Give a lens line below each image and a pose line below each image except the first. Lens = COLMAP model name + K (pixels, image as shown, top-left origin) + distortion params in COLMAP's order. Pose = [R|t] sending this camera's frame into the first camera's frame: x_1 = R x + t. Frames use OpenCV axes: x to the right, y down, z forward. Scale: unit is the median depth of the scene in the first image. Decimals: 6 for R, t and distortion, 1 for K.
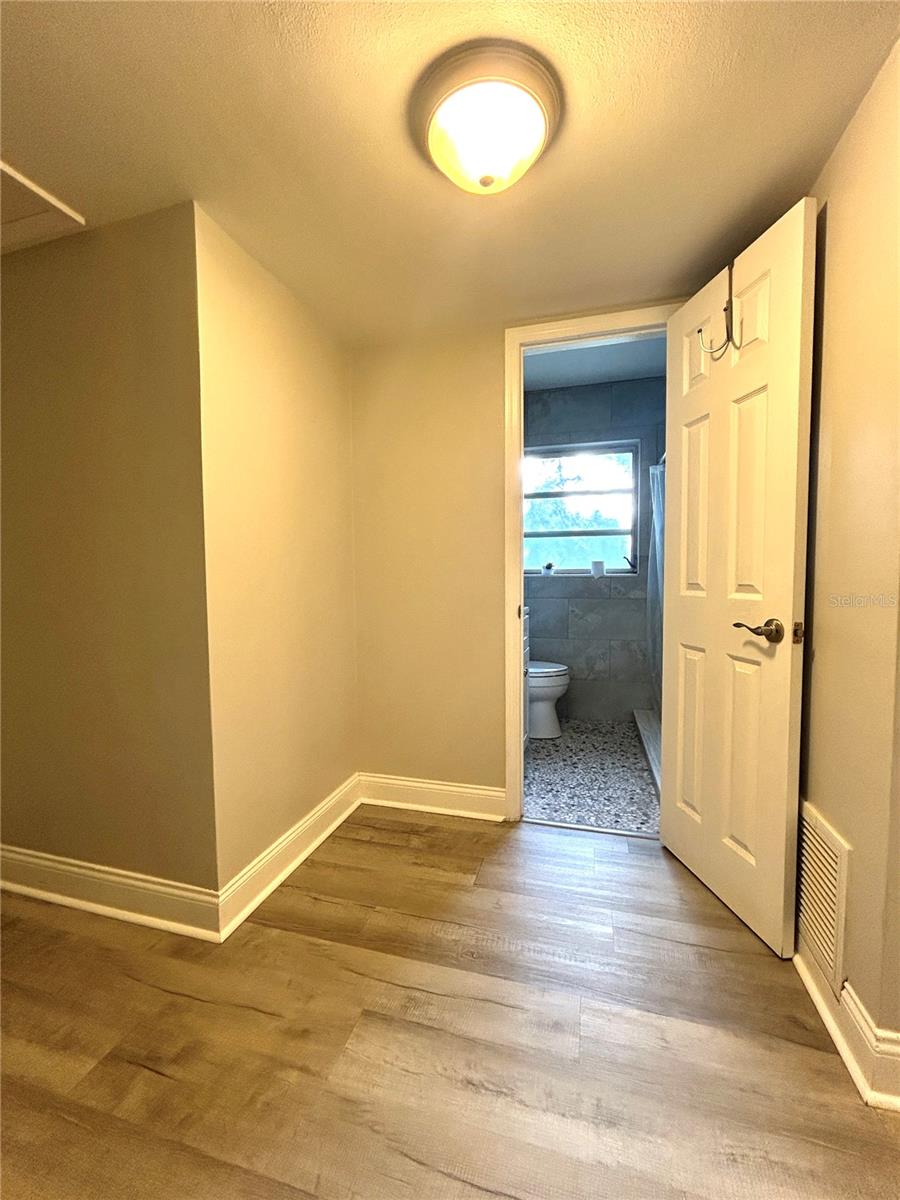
lens RADIAL K [[487.7, 0, 449.3], [0, 487.7, 598.7], [0, 0, 1]] dist [0.001079, -0.000345]
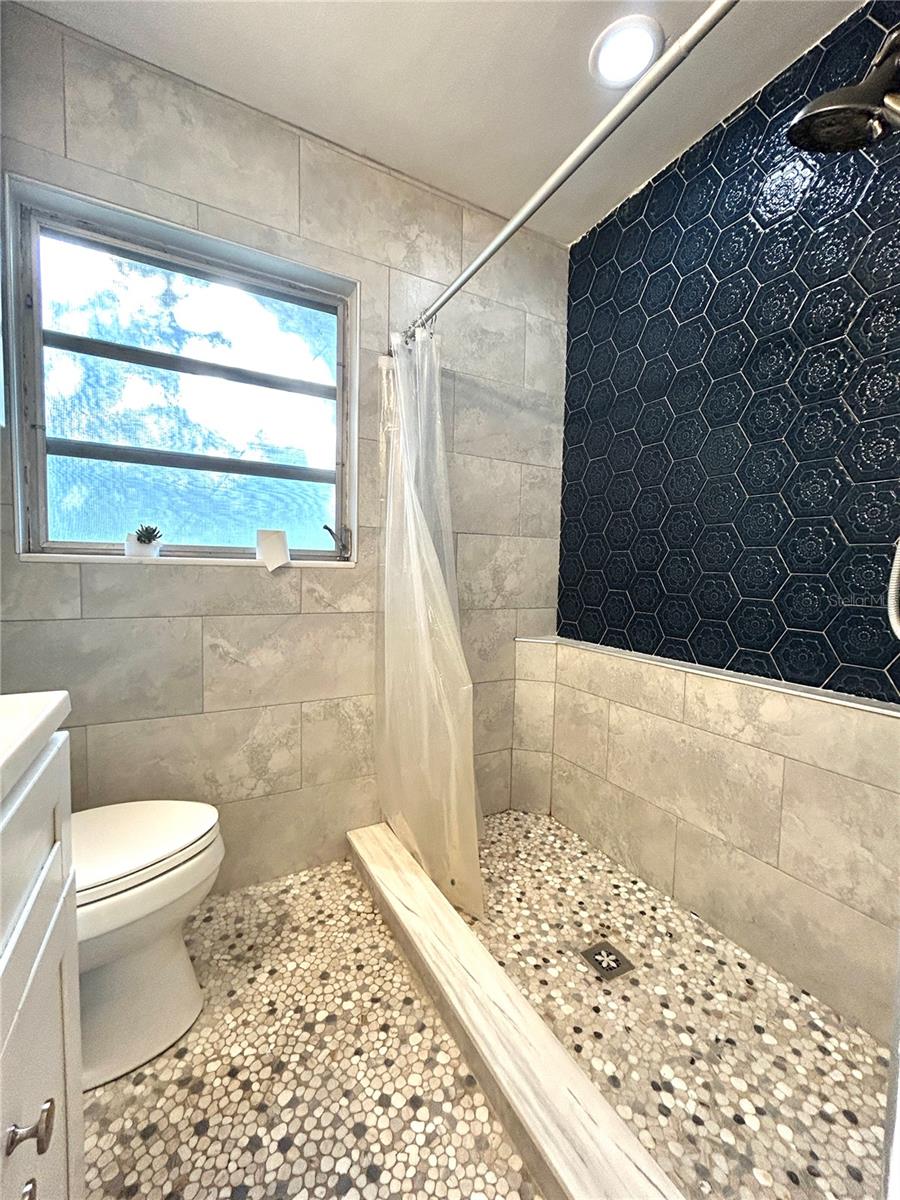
lens RADIAL K [[487.7, 0, 449.3], [0, 487.7, 598.7], [0, 0, 1]] dist [0.001079, -0.000345]
pose [[0.709411, -0.024754, 0.704361, 0.105343], [0.011901, 0.999661, 0.023145, -0.023525], [-0.704695, -0.008036, 0.709465, 0.576798]]
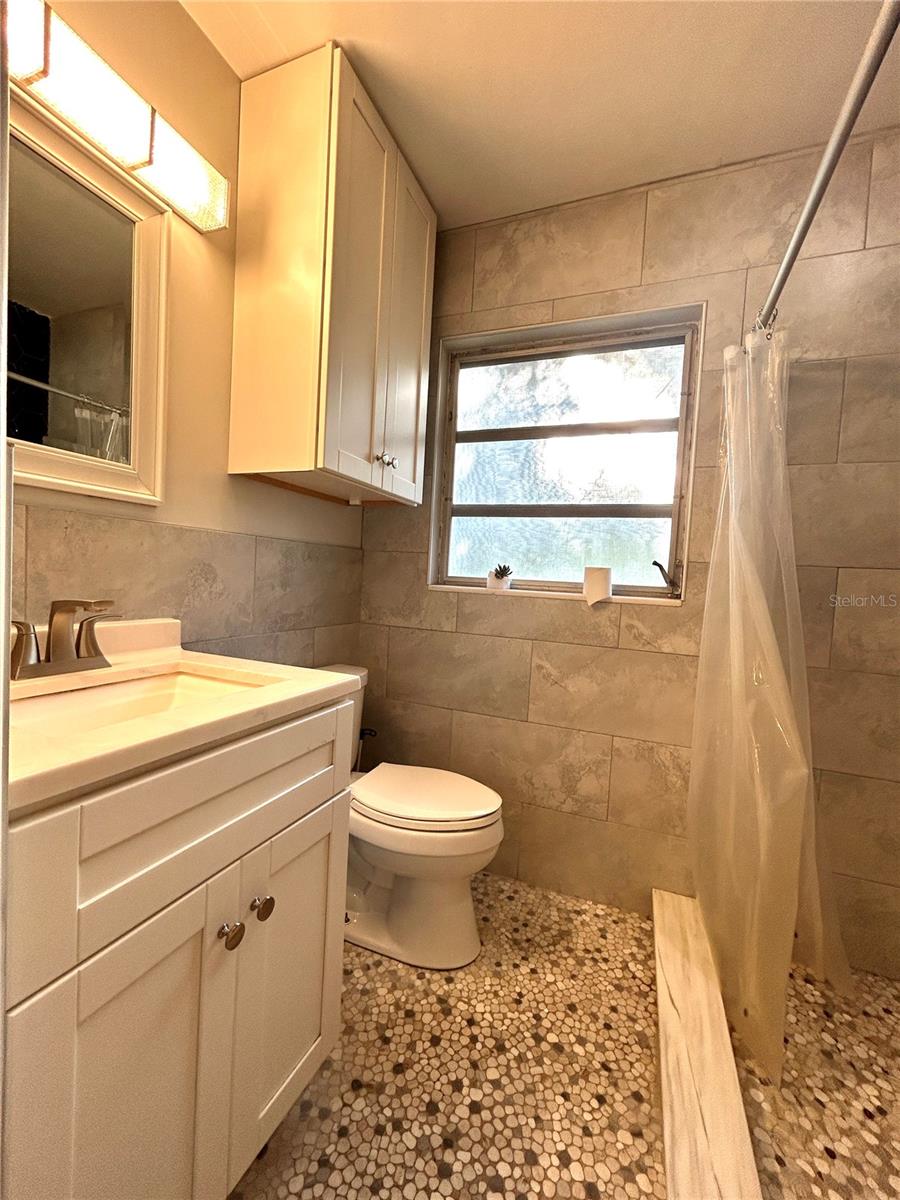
lens RADIAL K [[487.7, 0, 449.3], [0, 487.7, 598.7], [0, 0, 1]] dist [0.001079, -0.000345]
pose [[0.993495, 0.062233, -0.095372, 0.211707], [-0.063186, 0.997977, -0.007005, -0.034613], [0.094743, 0.012985, 0.995417, 0.518968]]
